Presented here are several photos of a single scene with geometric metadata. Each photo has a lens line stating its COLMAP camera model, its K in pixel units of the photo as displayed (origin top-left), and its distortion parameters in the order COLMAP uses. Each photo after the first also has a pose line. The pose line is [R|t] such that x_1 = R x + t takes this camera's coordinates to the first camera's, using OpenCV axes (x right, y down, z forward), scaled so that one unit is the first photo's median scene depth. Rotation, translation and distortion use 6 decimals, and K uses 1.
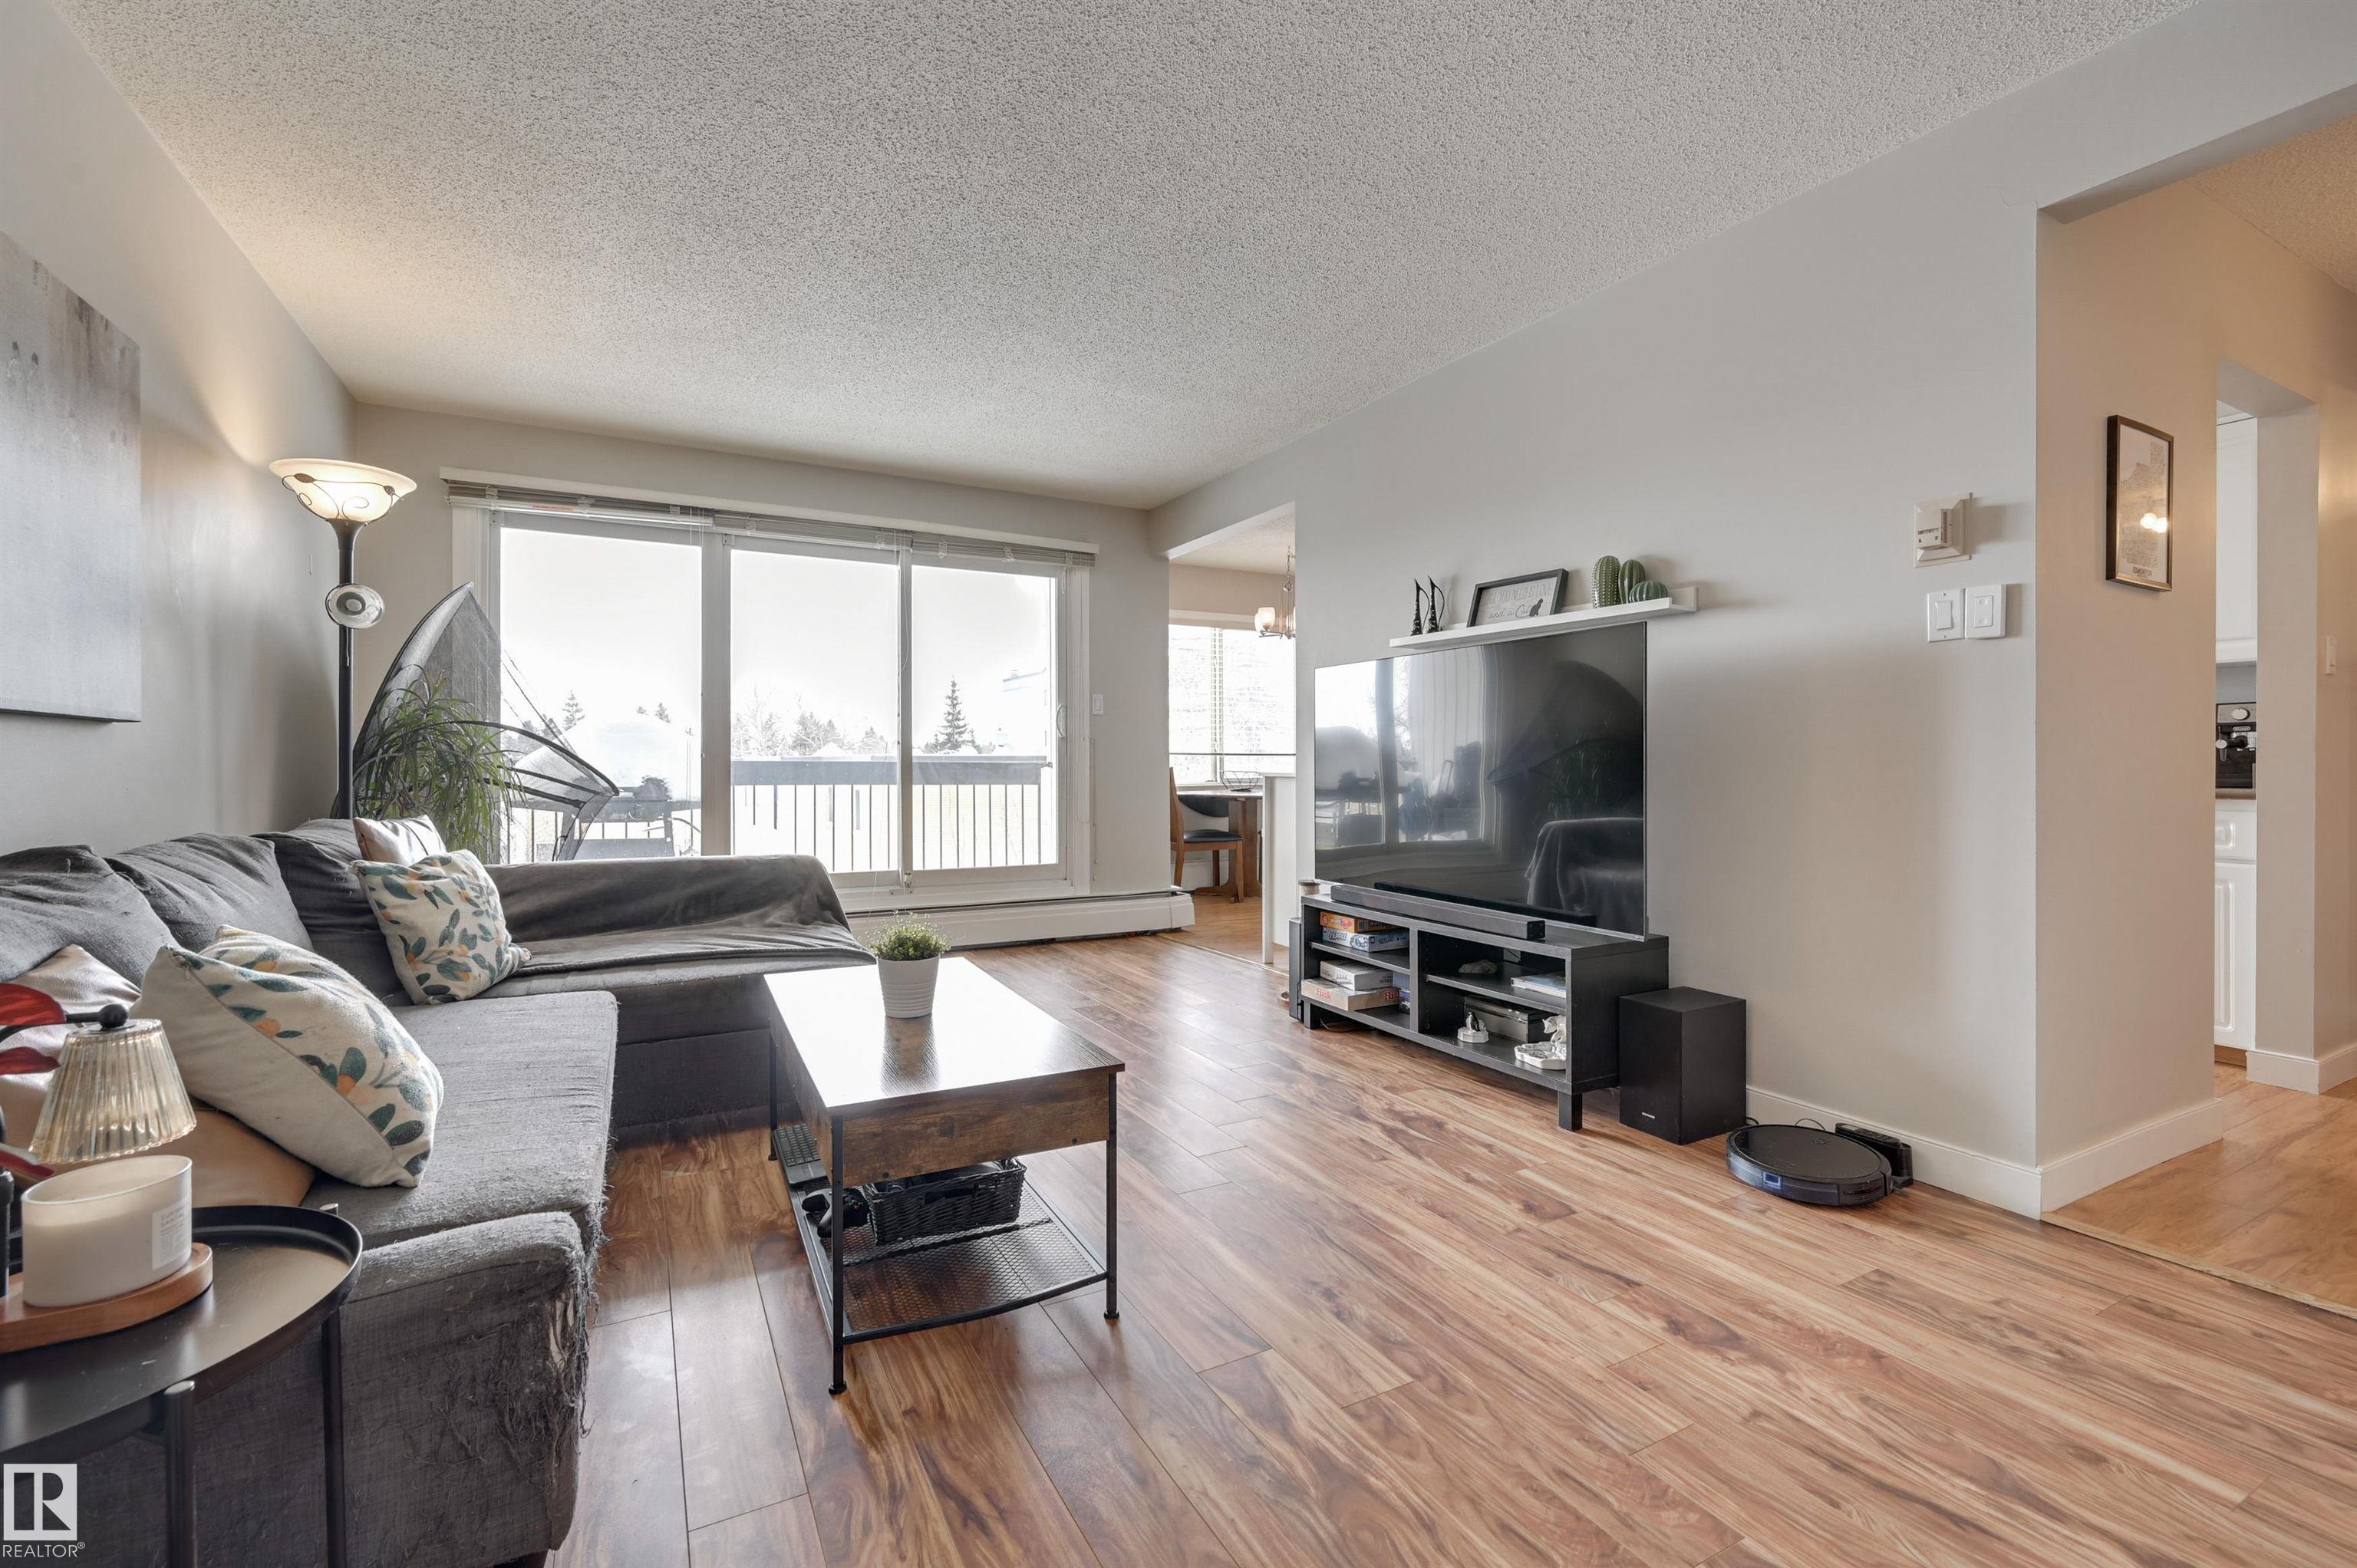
lens RADIAL K [[1007.5, 0, 1190.0], [0, 1007.5, 771.5], [0, 0, 1]] dist [-0.000830, -0.000398]
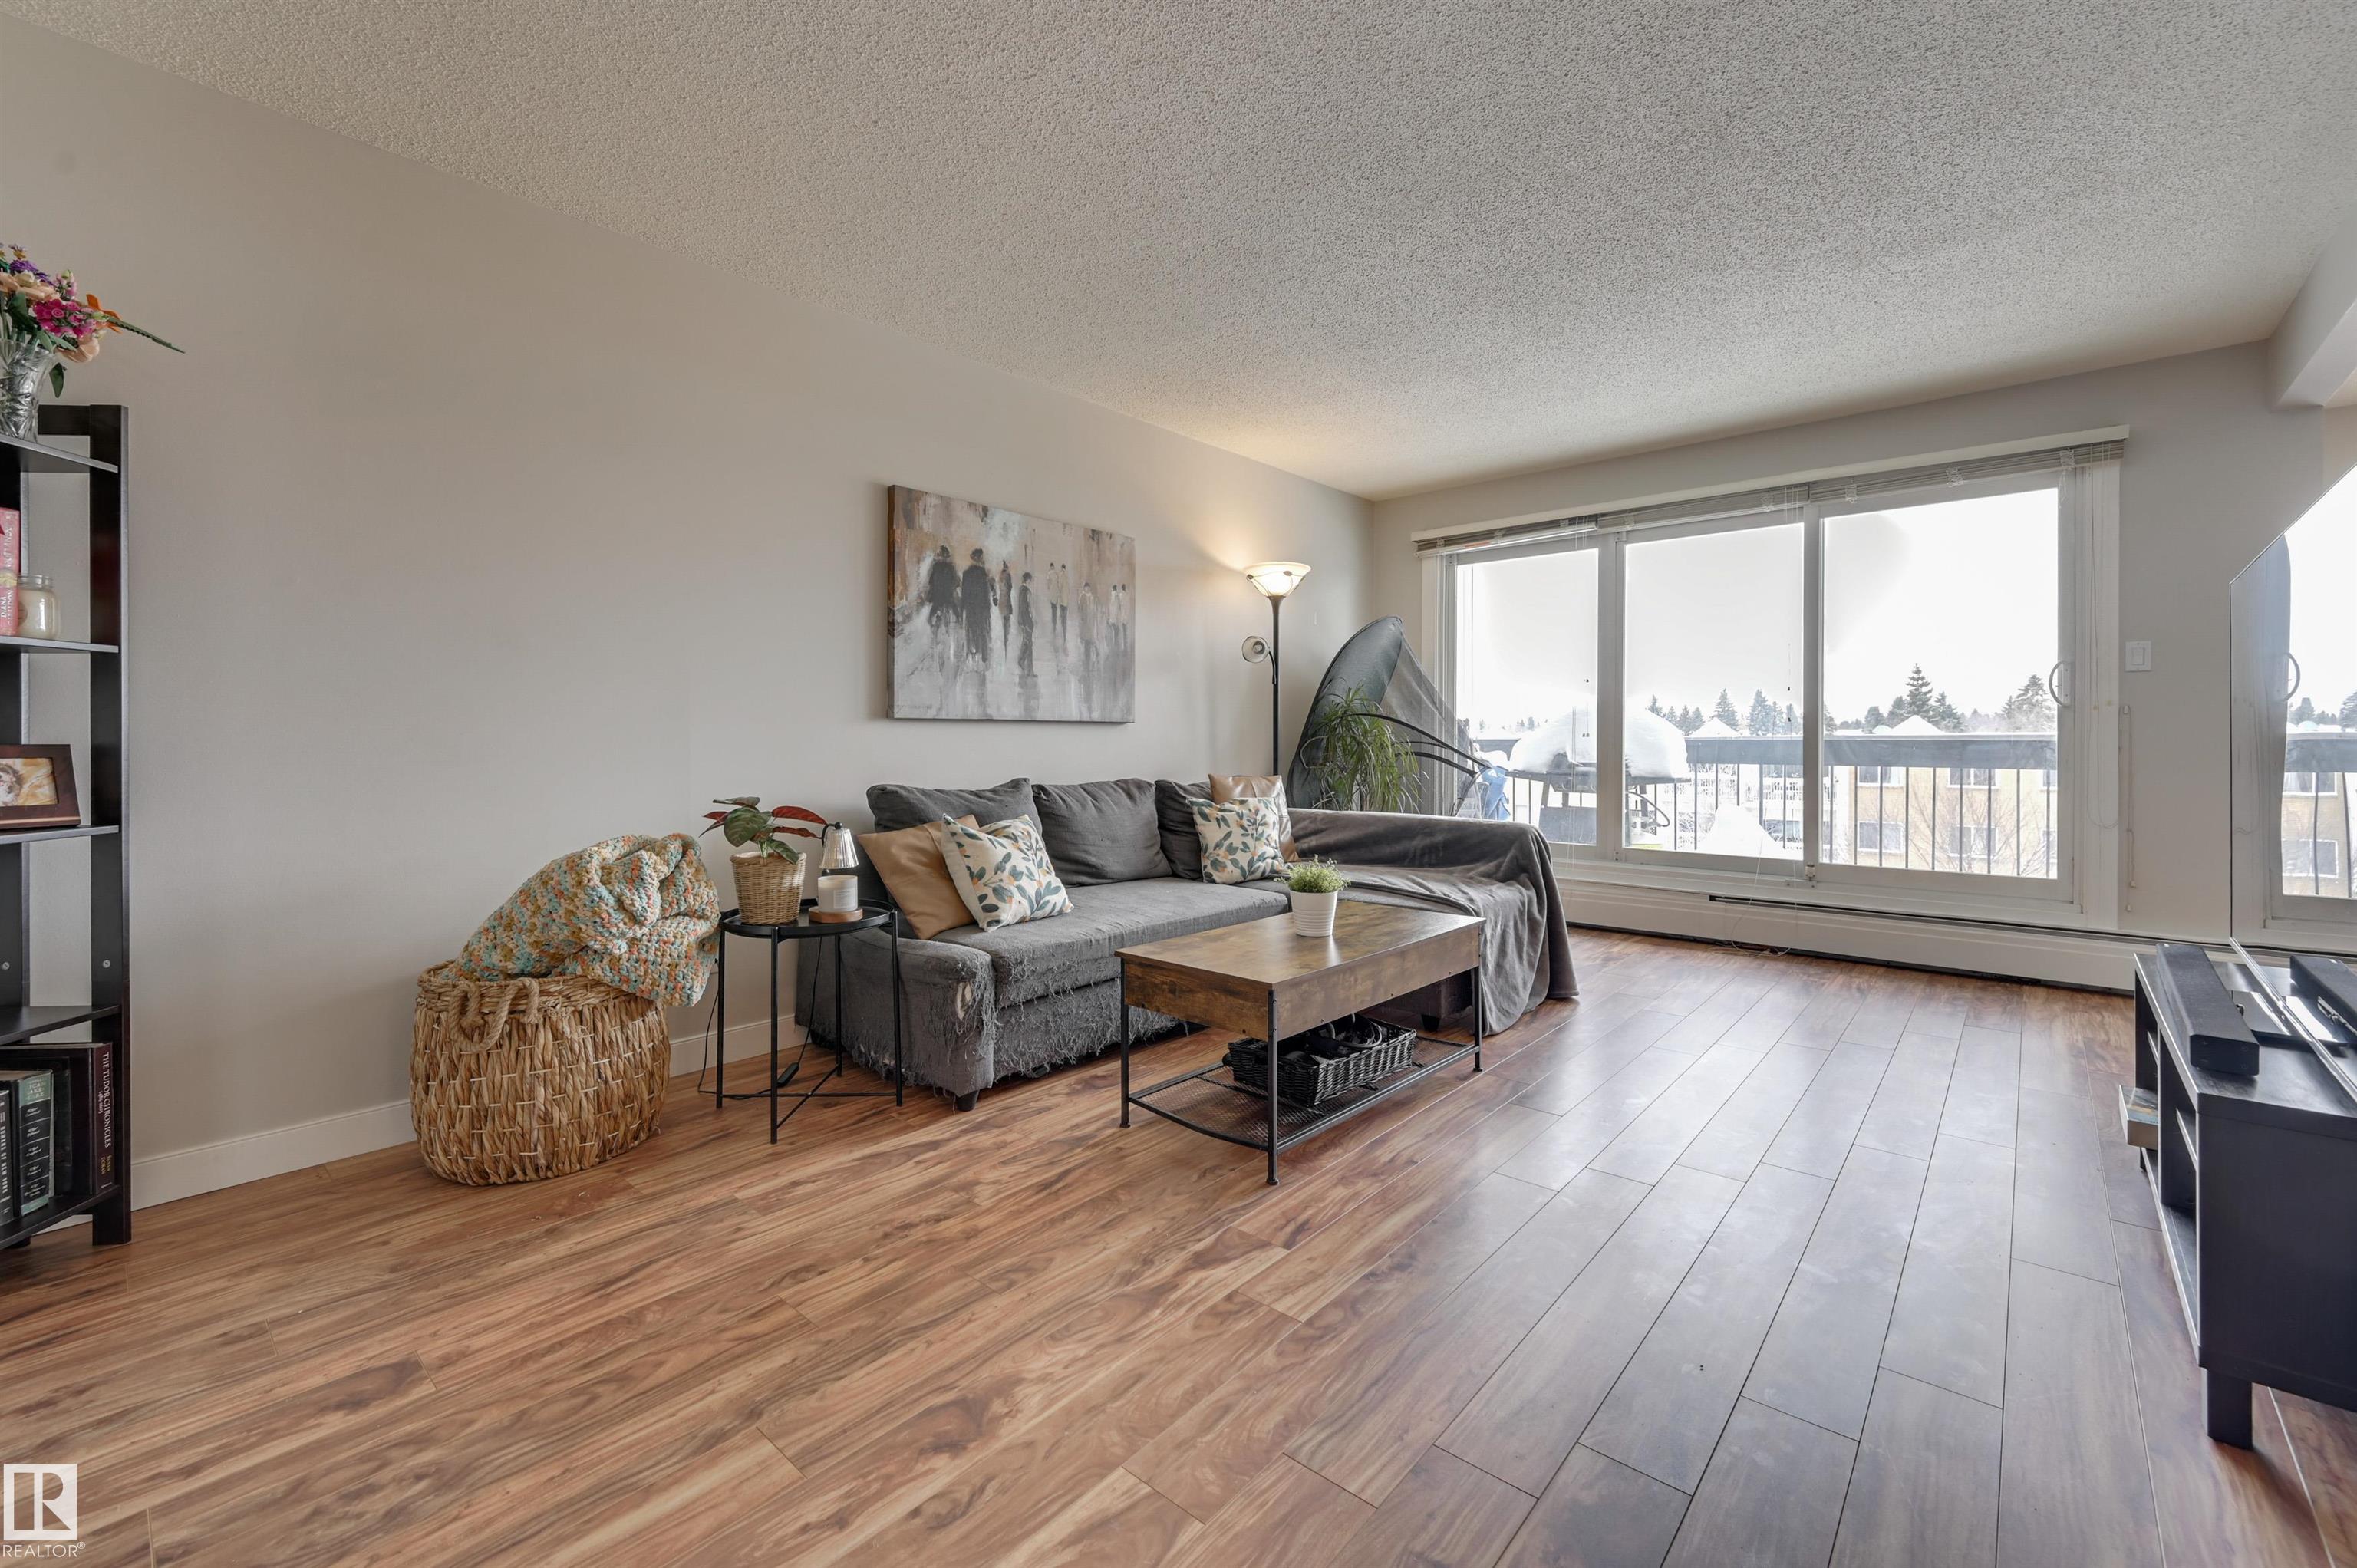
lens RADIAL K [[982.0, 0, 1131.2], [0, 982.0, 746.5], [0, 0, 1]] dist [-0.000412, 0.000689]
pose [[0.315433, 0.004767, -0.948936, 0.422471], [-0.006403, 0.999975, 0.002895, -0.003556], [0.948926, 0.005163, 0.315456, 0.180989]]
